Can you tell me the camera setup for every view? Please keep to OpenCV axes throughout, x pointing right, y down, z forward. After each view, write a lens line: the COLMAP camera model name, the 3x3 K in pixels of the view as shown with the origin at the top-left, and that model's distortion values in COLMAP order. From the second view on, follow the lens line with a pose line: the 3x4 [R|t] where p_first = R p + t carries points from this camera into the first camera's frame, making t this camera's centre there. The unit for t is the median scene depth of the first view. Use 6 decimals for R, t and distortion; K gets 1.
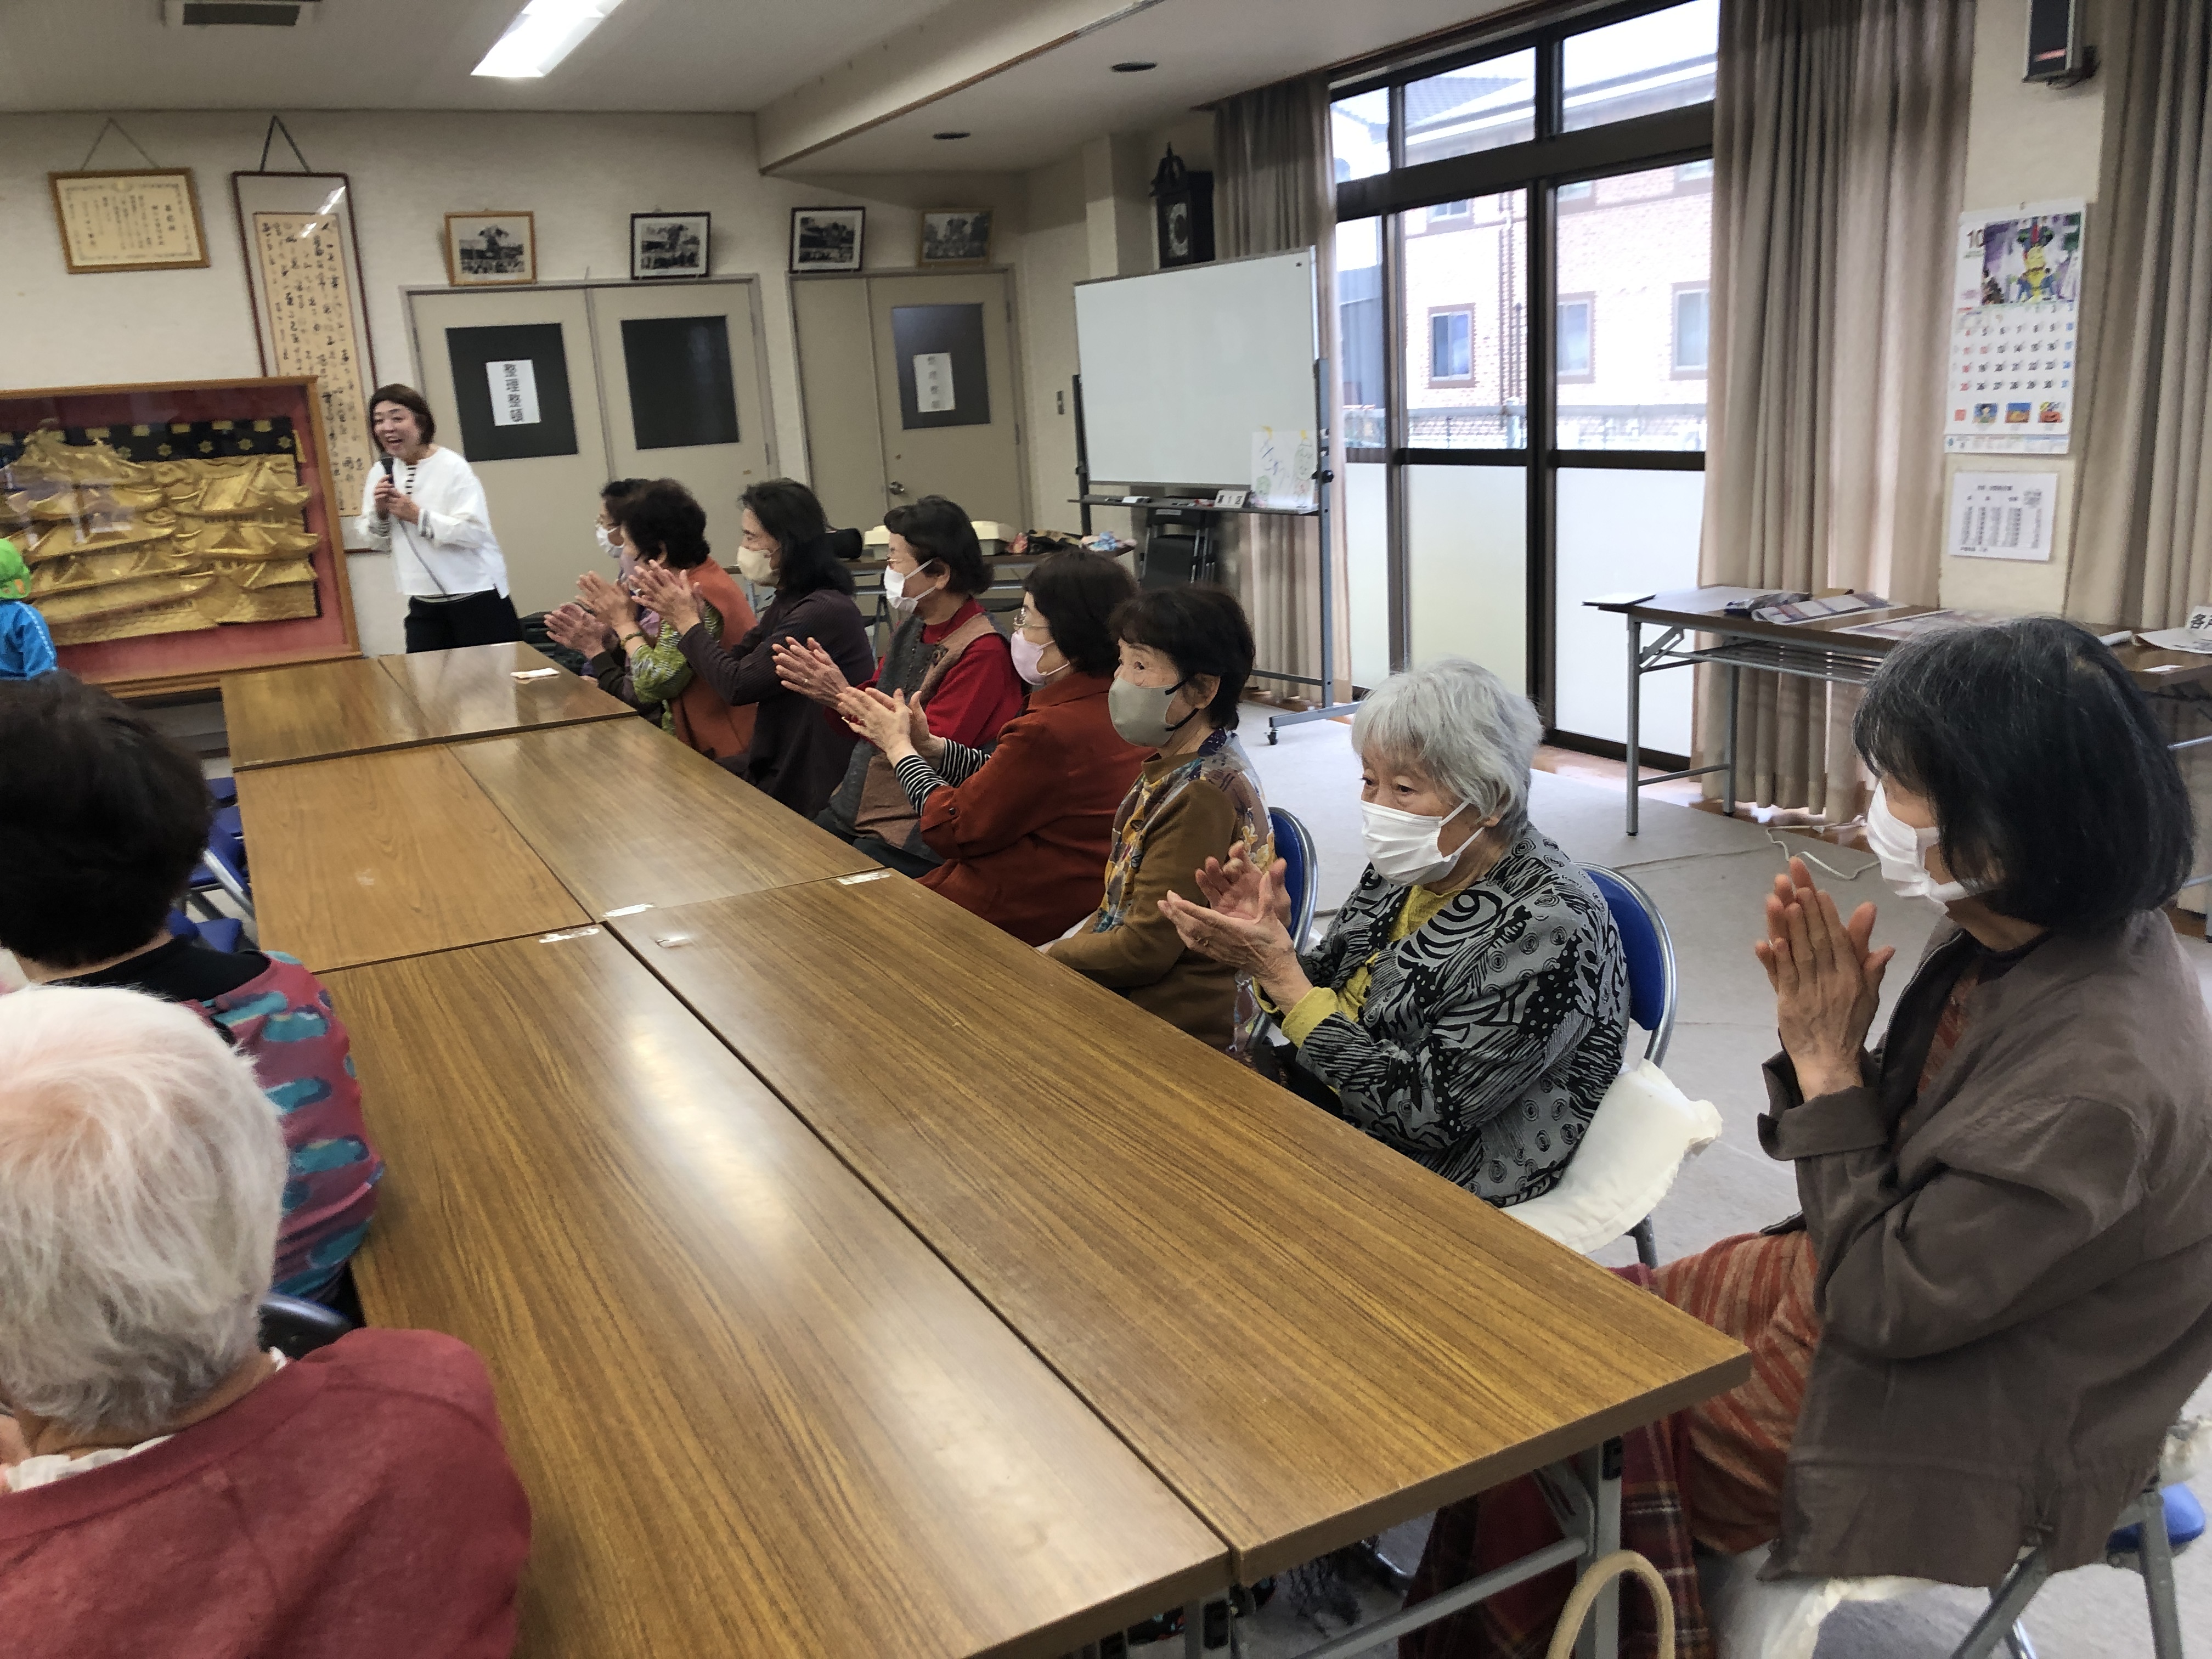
lens RADIAL K [[1795.7, 0, 1115.8], [0, 1795.7, 866.5], [0, 0, 1]] dist [0.023930, -0.030342]
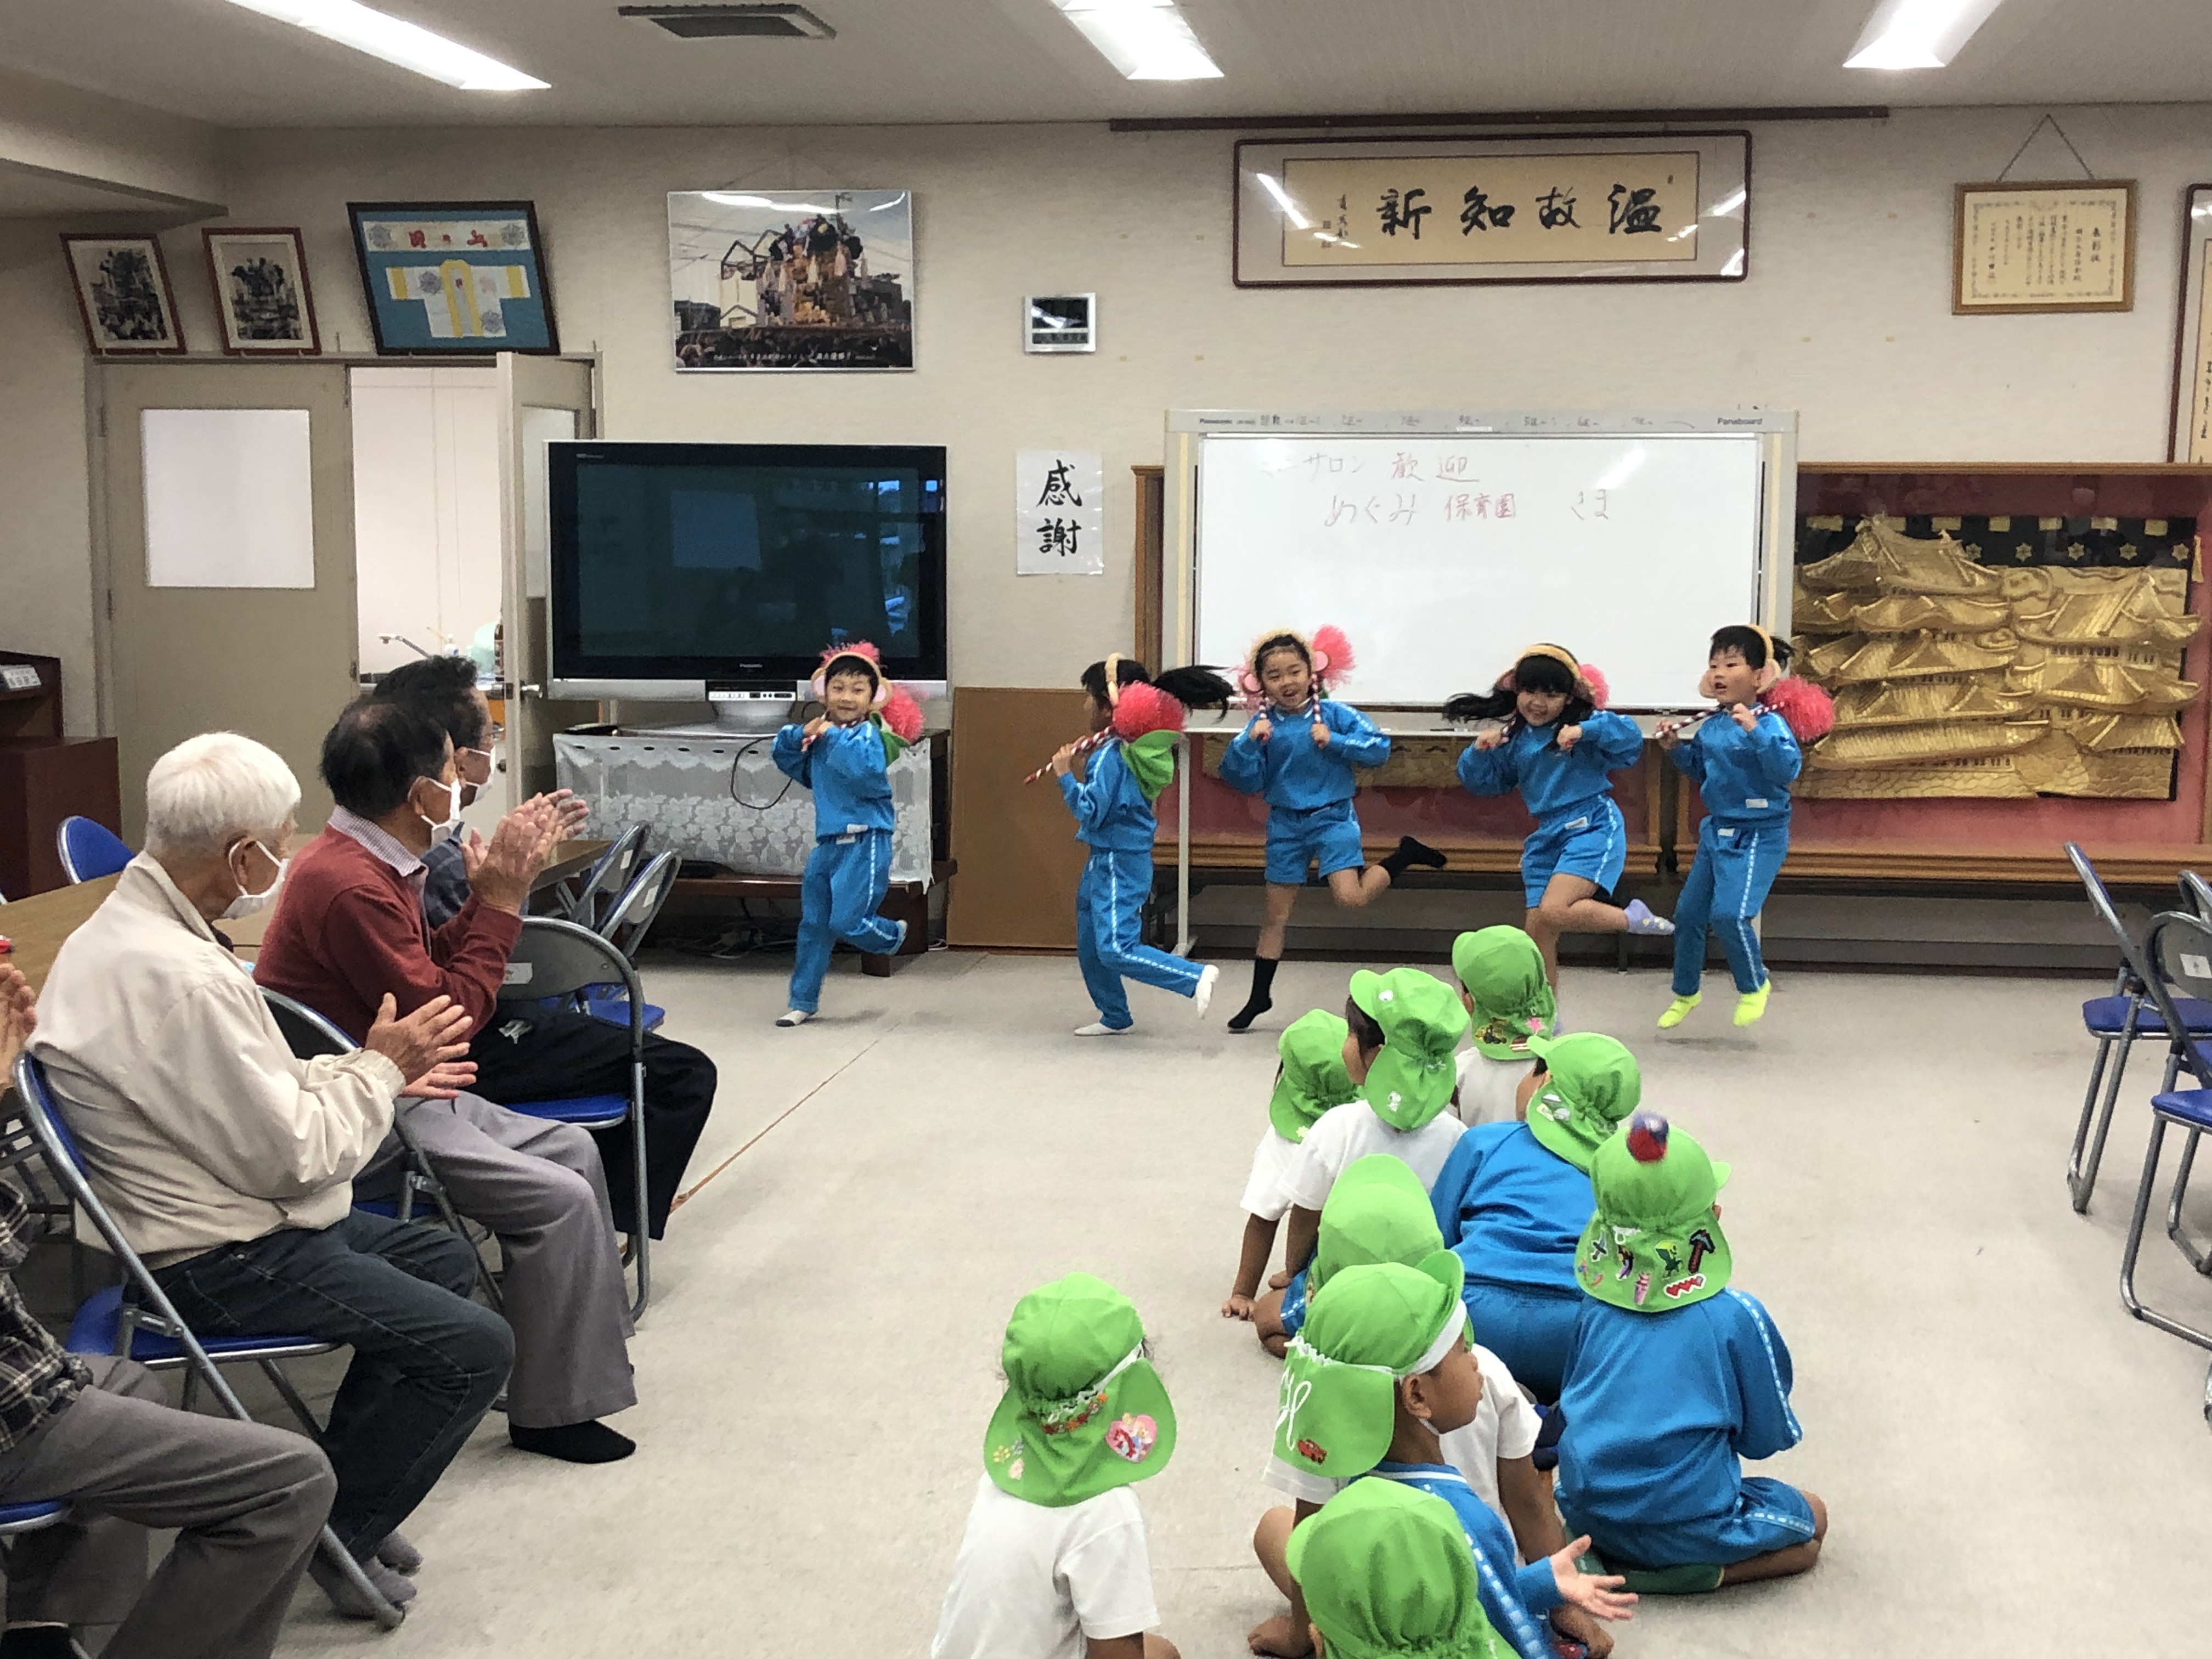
lens RADIAL K [[3061.4, 0, 1102.4], [0, 3061.4, 883.9], [0, 0, 1]] dist [0.043186, 0.000000]
pose [[0.815159, 0.134002, -0.563524, -0.111384], [-0.203187, 0.977204, -0.061545, 0.050201], [0.542430, 0.164670, 0.823804, -0.194037]]
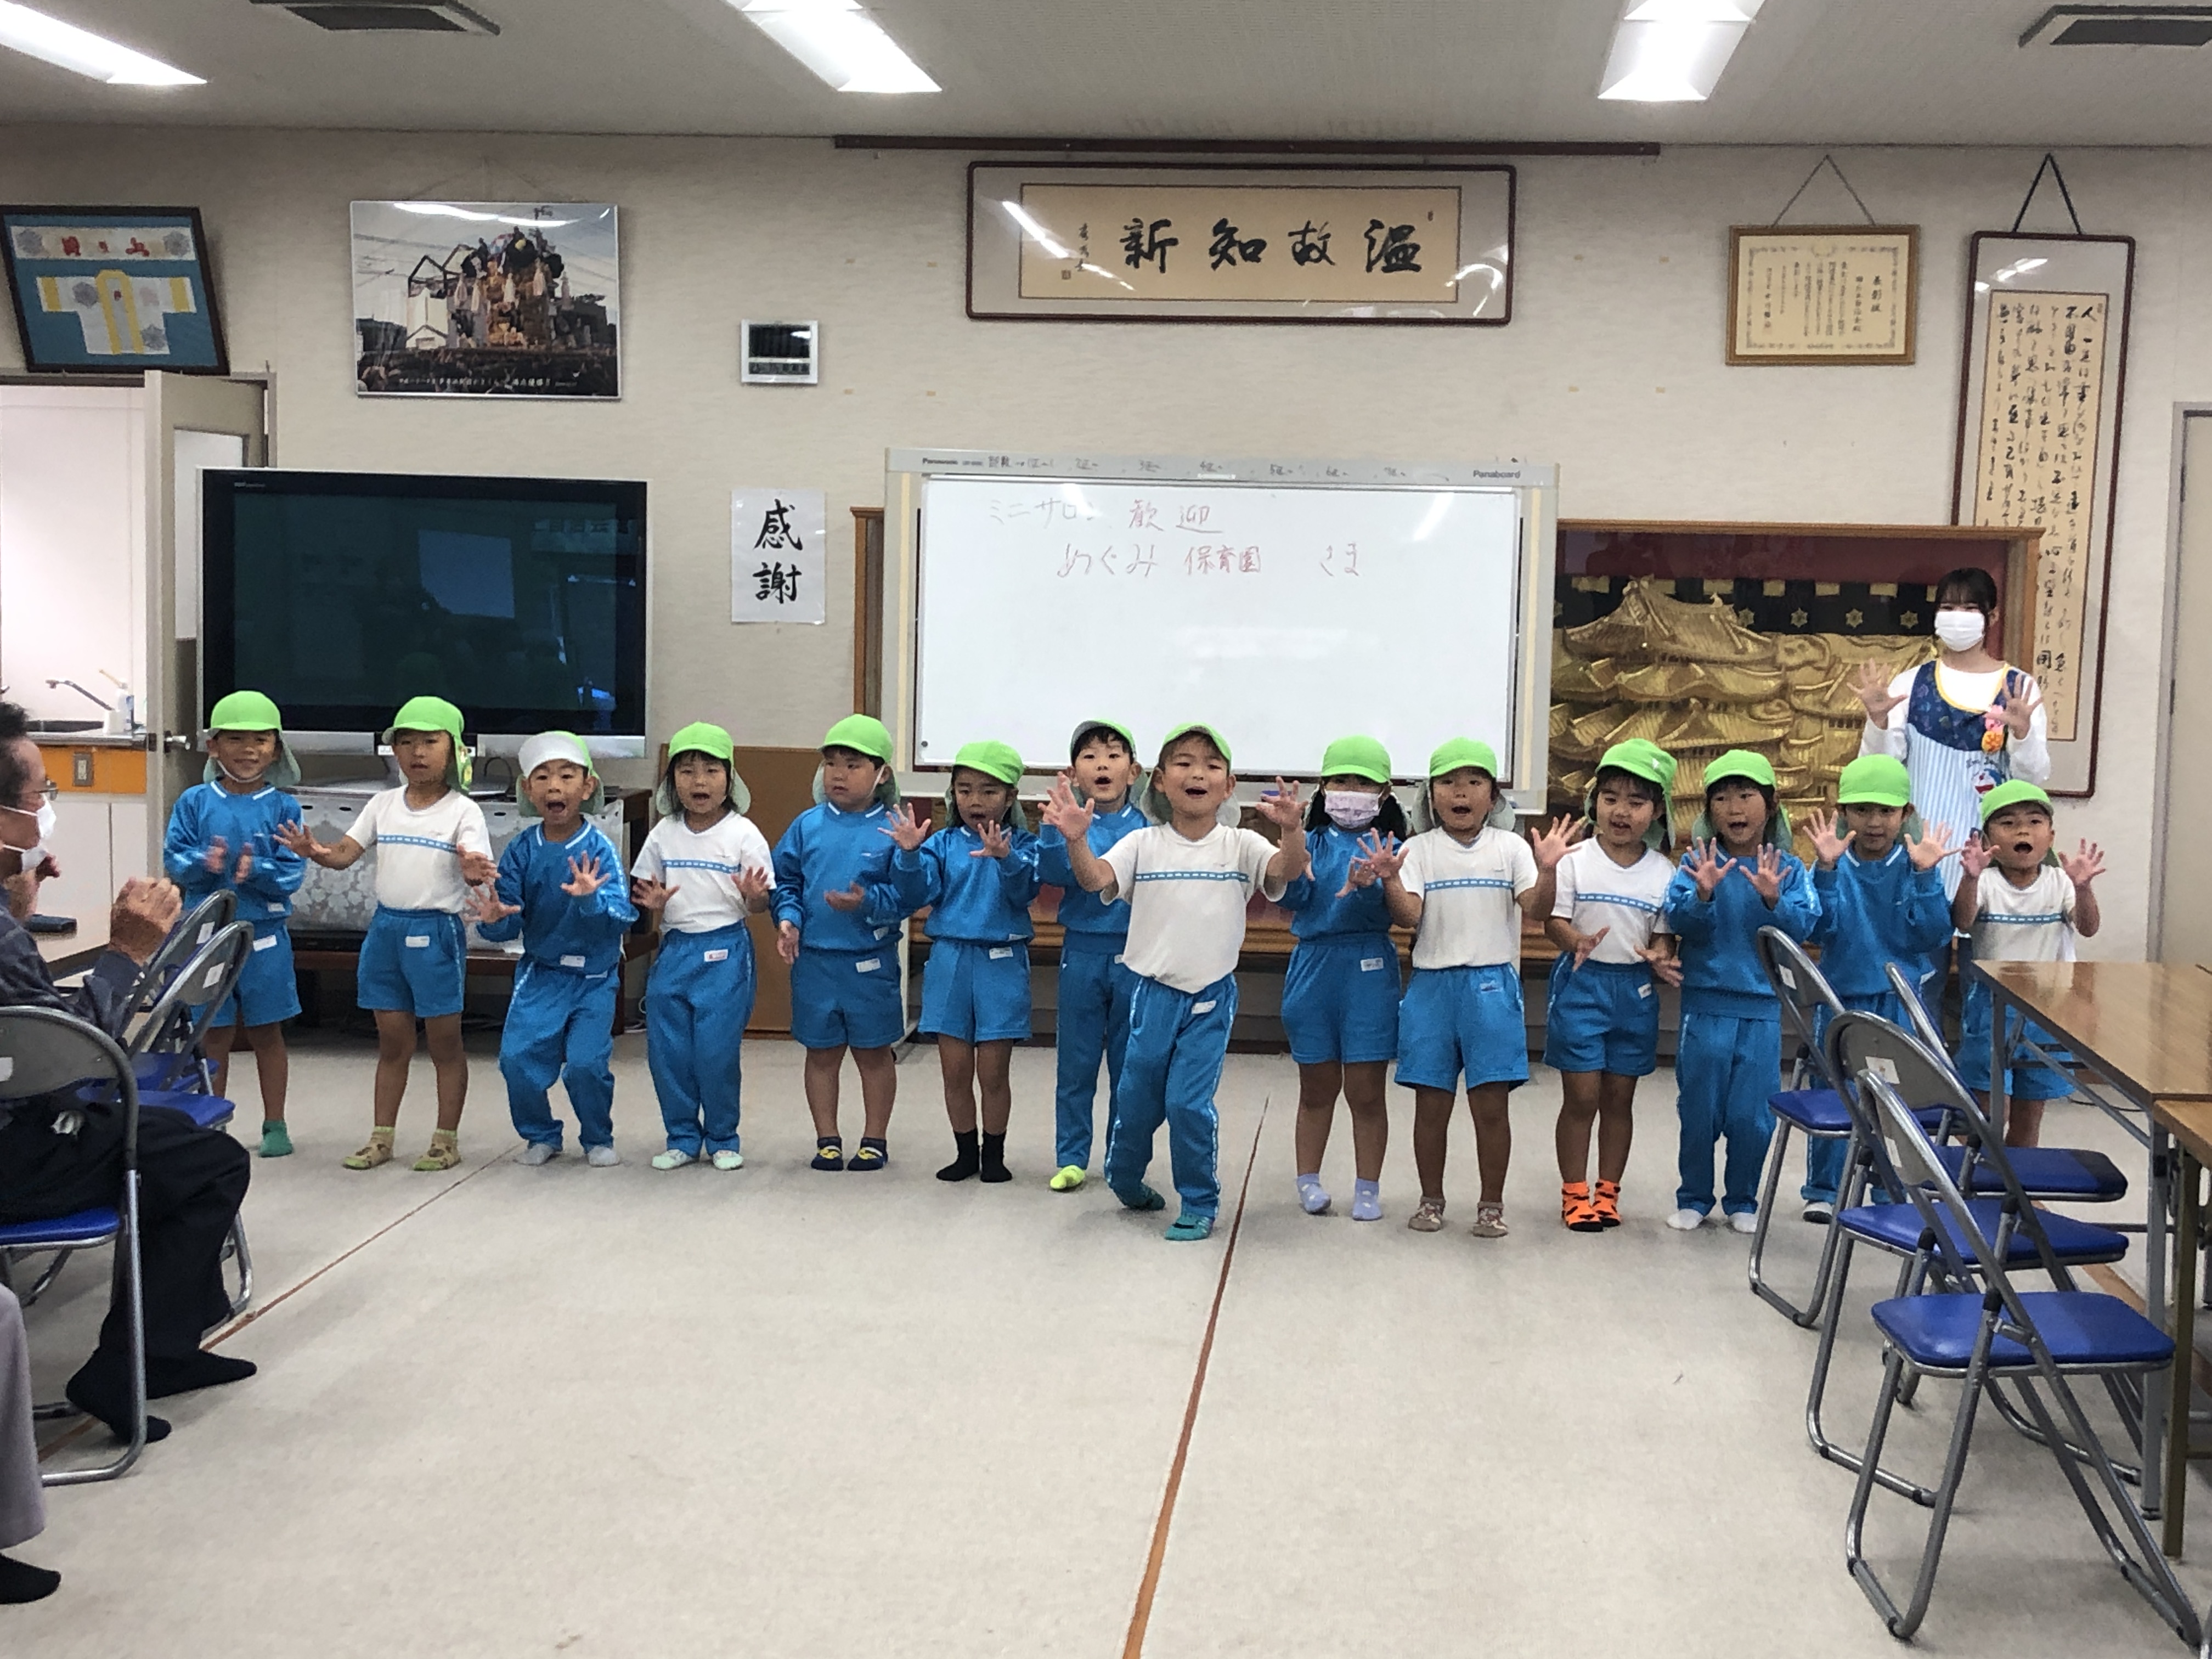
lens RADIAL K [[3227.4, 0, 1145.6], [0, 3227.4, 840.4], [0, 0, 1]] dist [0.041951, 0.000000]
pose [[0.845258, 0.124835, -0.519573, -0.088259], [-0.209666, 0.971835, -0.107594, 0.033490], [0.491507, 0.199882, 0.847625, -0.137588]]
